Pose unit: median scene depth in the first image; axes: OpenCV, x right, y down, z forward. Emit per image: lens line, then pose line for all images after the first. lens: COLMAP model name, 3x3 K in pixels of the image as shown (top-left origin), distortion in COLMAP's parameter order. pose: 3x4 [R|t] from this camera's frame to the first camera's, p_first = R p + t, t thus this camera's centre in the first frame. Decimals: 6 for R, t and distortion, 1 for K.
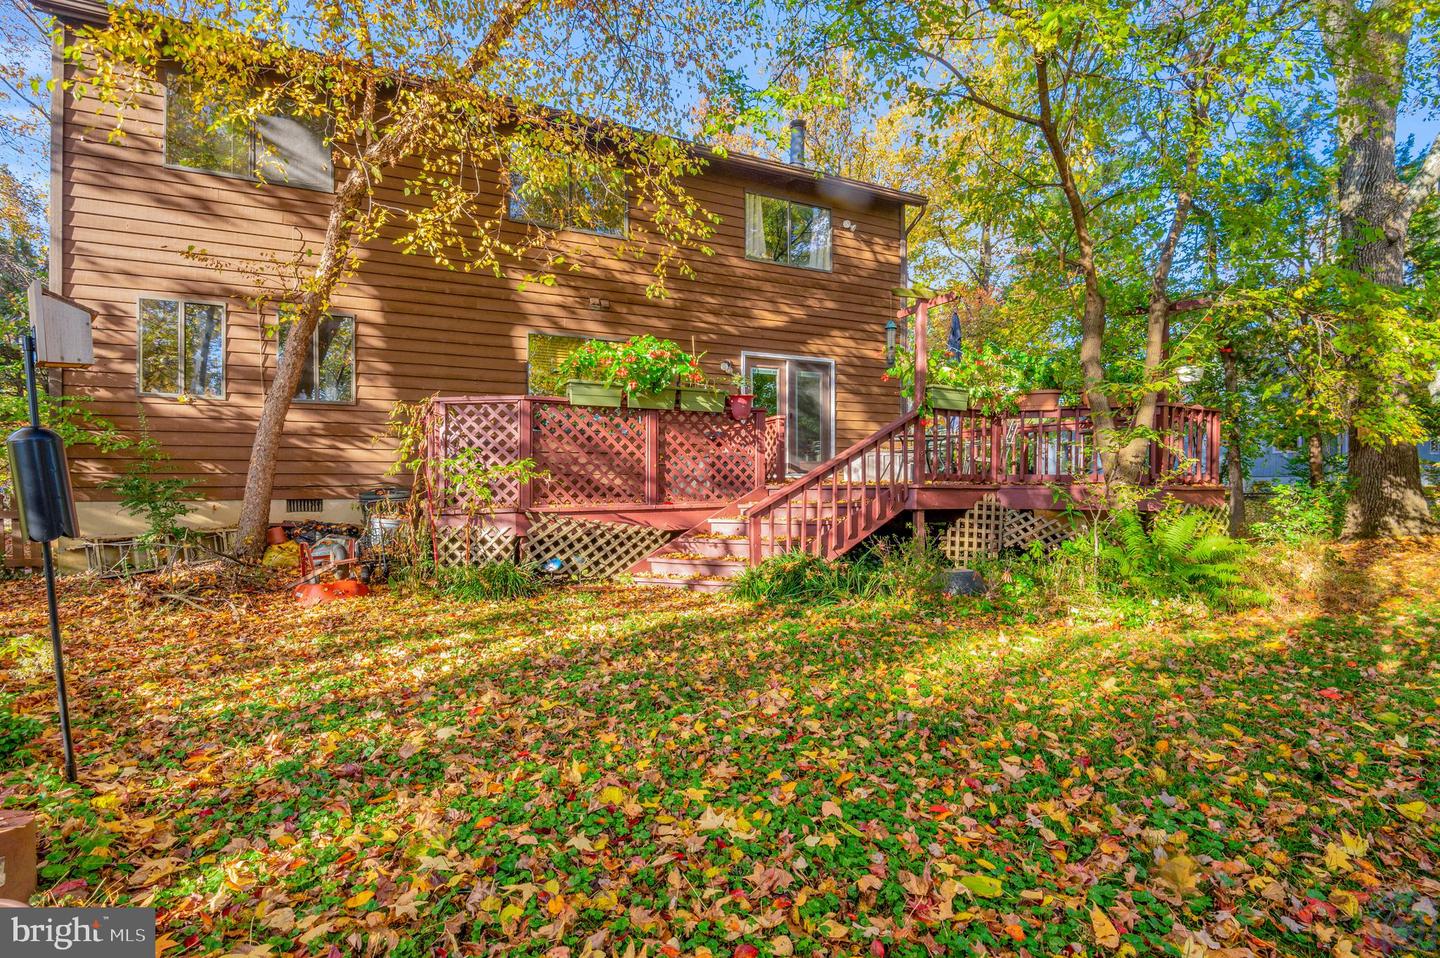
lens RADIAL K [[655.5, 0, 723.5], [0, 655.5, 479.5], [0, 0, 1]] dist [-0.000930, -0.000319]
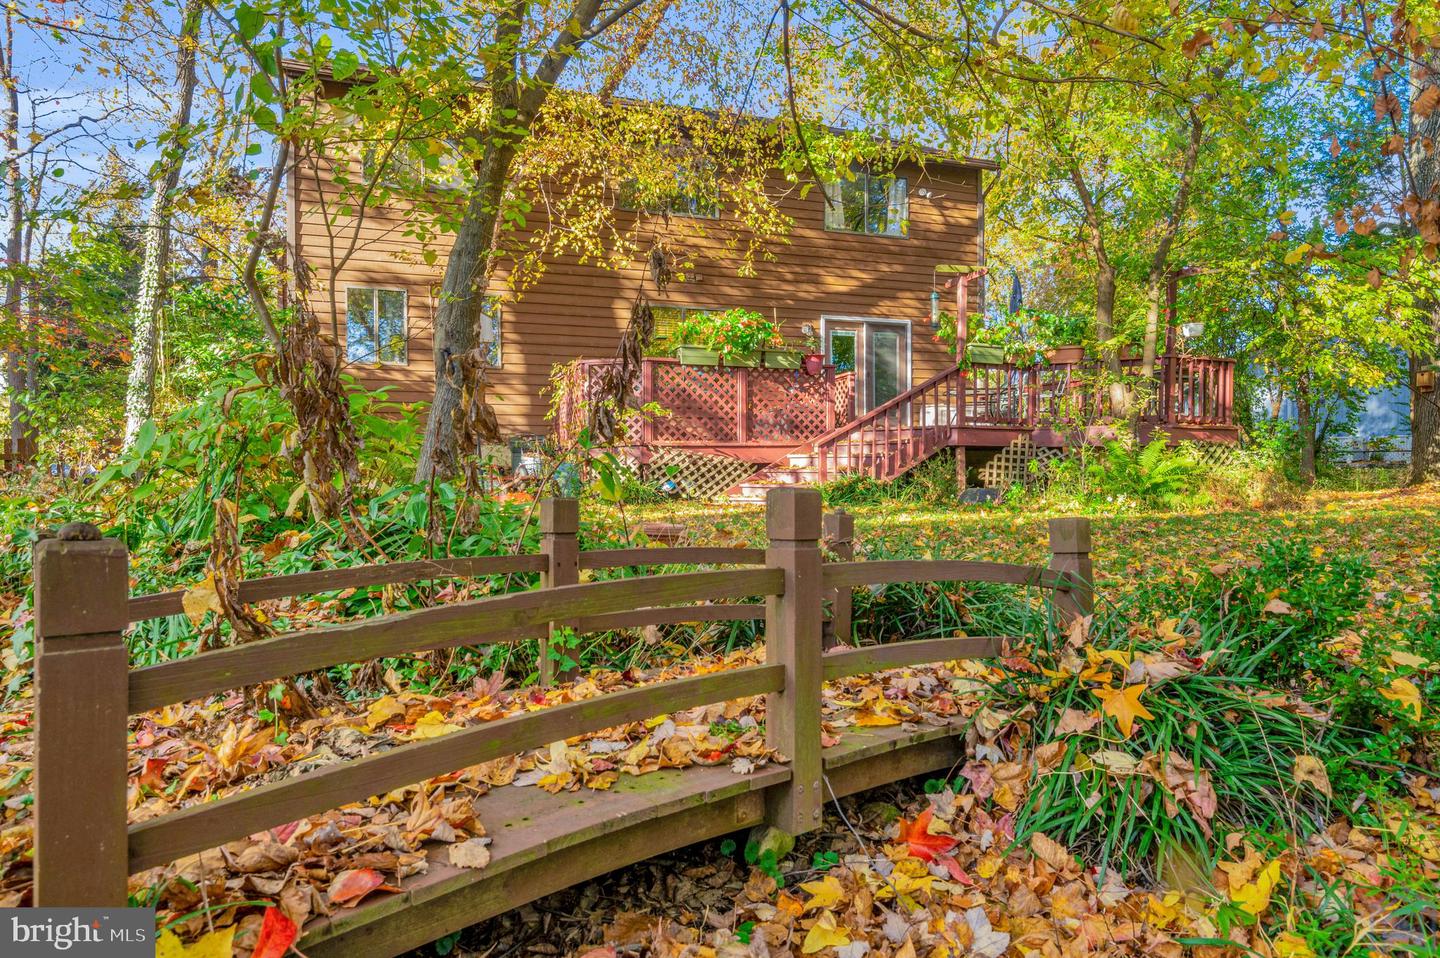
lens RADIAL K [[830.0, 0, 718.8], [0, 830.0, 479.0], [0, 0, 1]] dist [0.005531, 0.000028]
pose [[0.992924, -0.000333, -0.118750, 0.036667], [0.001673, 0.999936, 0.011185, 0.092399], [0.118739, -0.011304, 0.992861, -0.609540]]
